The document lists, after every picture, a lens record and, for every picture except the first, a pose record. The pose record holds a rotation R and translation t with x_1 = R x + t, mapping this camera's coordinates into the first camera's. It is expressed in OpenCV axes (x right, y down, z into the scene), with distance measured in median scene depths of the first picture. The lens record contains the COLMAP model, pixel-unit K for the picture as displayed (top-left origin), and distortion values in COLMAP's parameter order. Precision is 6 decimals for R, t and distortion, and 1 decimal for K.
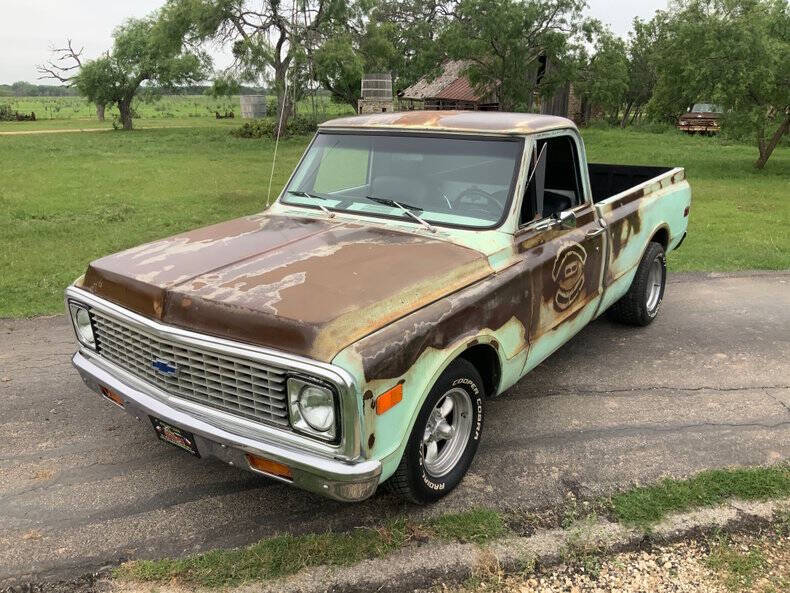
lens RADIAL K [[654.0, 0, 395.0], [0, 654.0, 296.5], [0, 0, 1]] dist [0.072029, -0.128233]
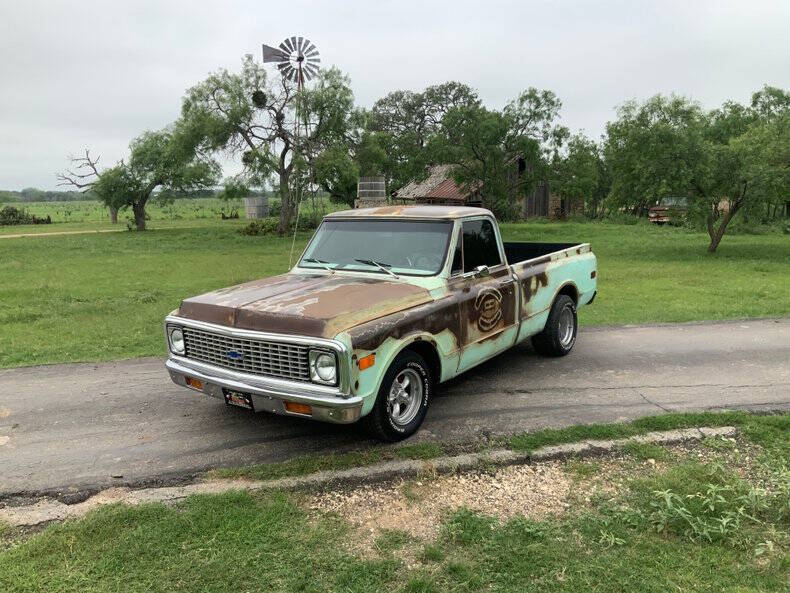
lens RADIAL K [[649.5, 0, 395.0], [0, 649.5, 296.5], [0, 0, 1]] dist [0.109311, -0.156684]
pose [[0.999826, -0.018311, 0.003661, 0.045128], [0.018646, 0.989660, -0.142214, 0.162429], [-0.001019, 0.142258, 0.989829, -0.536855]]
